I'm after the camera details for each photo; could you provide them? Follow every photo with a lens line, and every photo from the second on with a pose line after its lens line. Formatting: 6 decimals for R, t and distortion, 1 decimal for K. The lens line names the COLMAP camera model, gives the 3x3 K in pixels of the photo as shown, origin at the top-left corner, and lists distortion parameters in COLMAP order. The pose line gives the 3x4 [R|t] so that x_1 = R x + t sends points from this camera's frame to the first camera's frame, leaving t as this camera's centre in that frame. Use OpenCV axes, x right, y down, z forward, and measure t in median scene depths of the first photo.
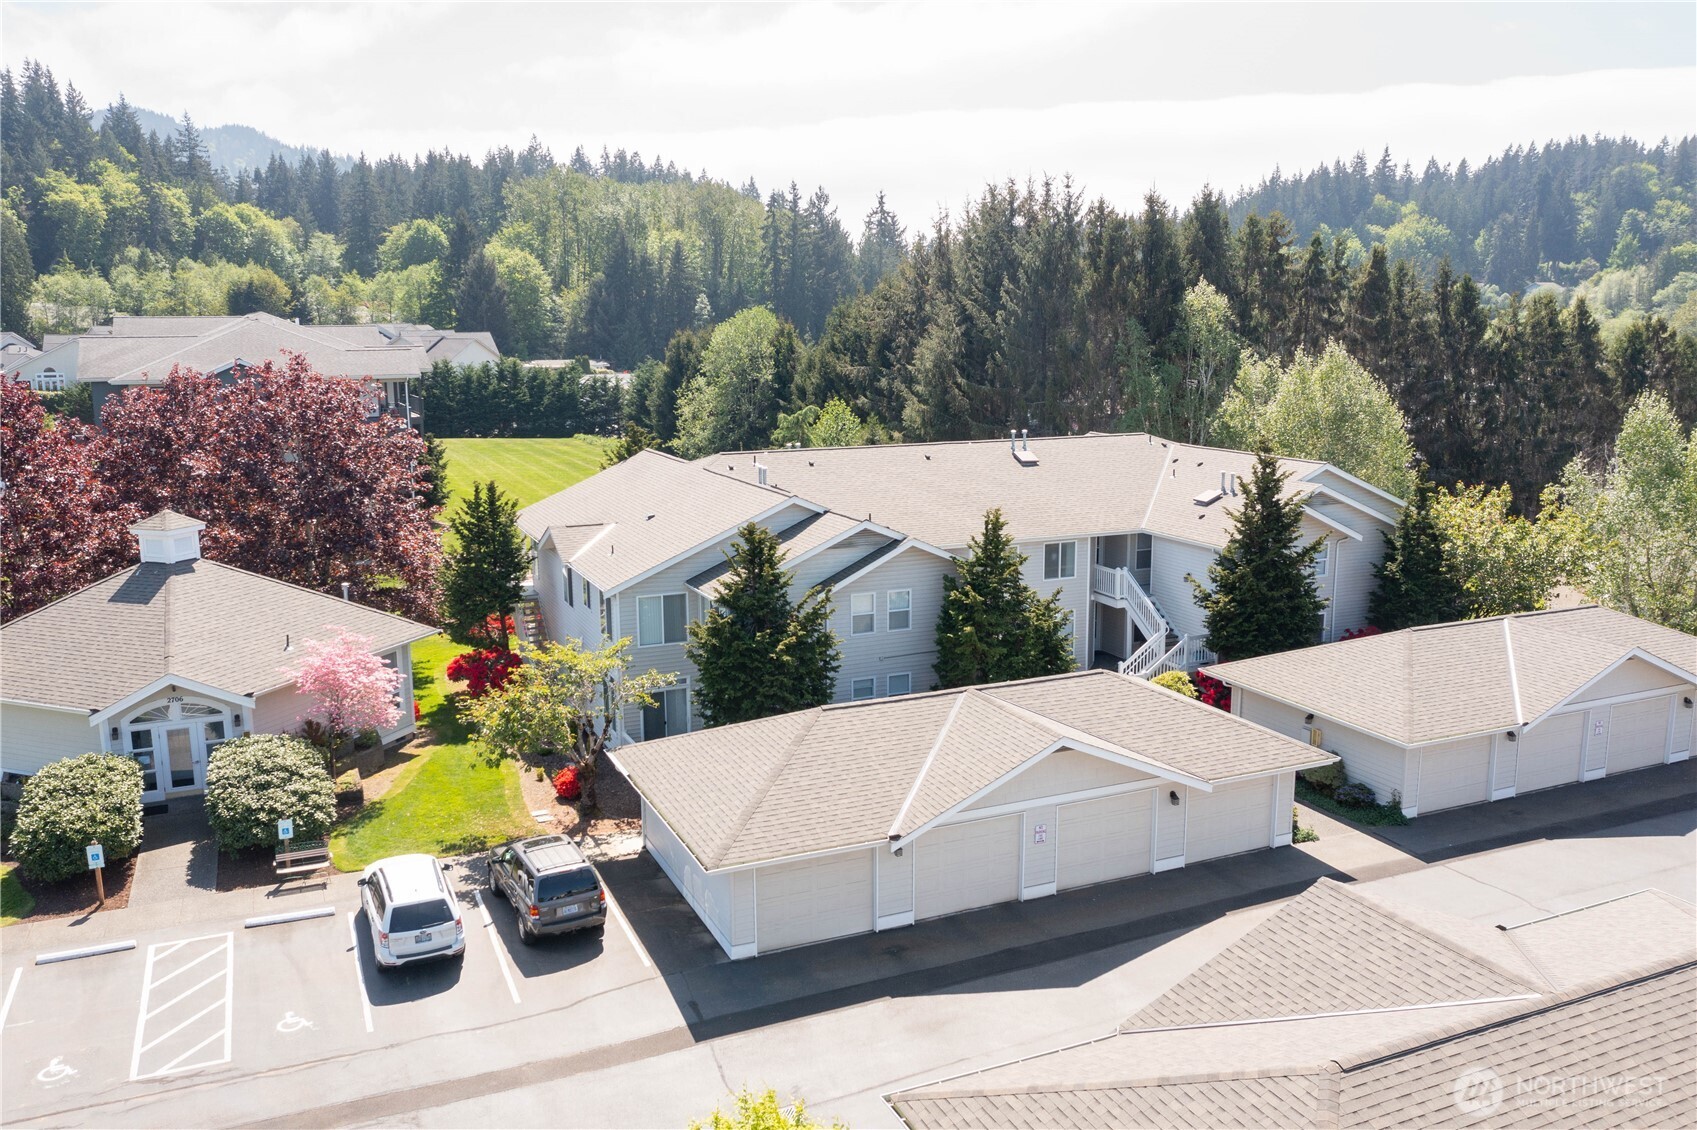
lens RADIAL K [[1336.2, 0, 848.5], [0, 1336.2, 565.0], [0, 0, 1]] dist [-0.015932, 0.002235]
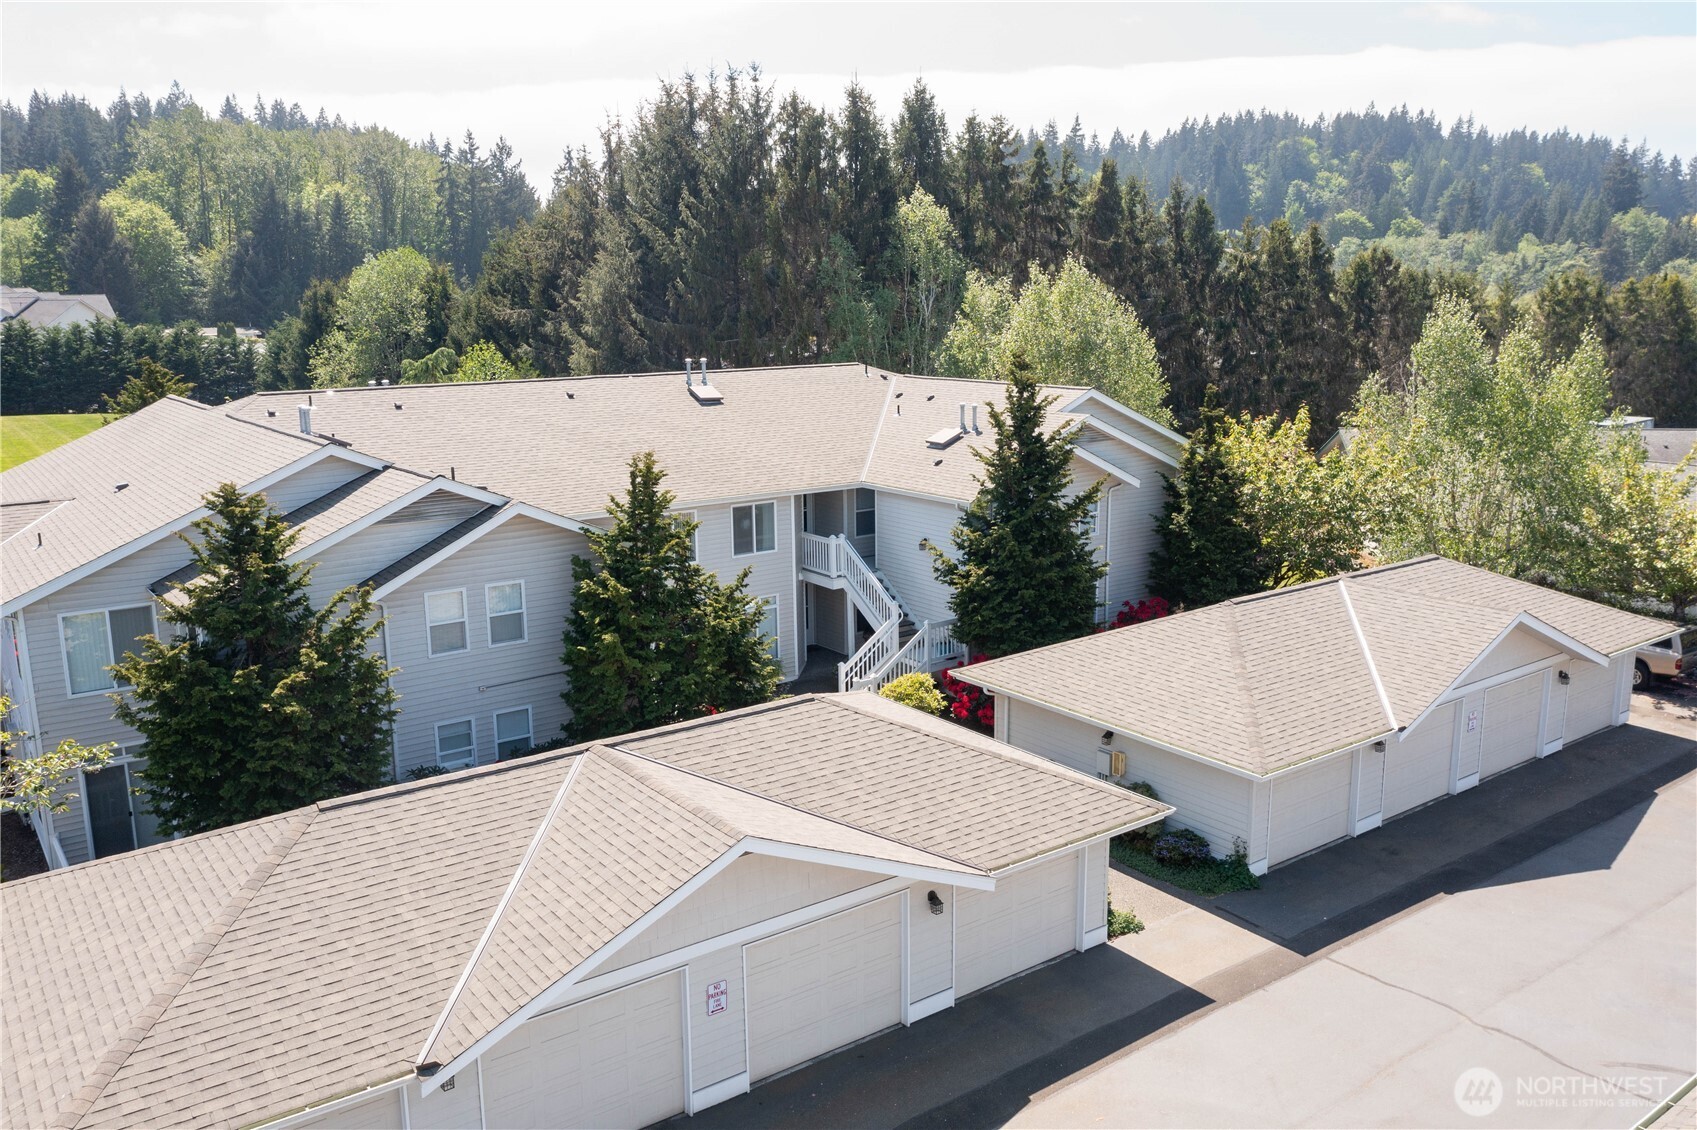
lens RADIAL K [[1336.2, 0, 848.5], [0, 1336.2, 565.0], [0, 0, 1]] dist [-0.015932, 0.002235]
pose [[0.977468, -0.047239, 0.205731, 0.057441], [0.043561, 0.998800, 0.022374, 0.002391], [-0.206541, -0.012908, 0.978353, 0.273020]]
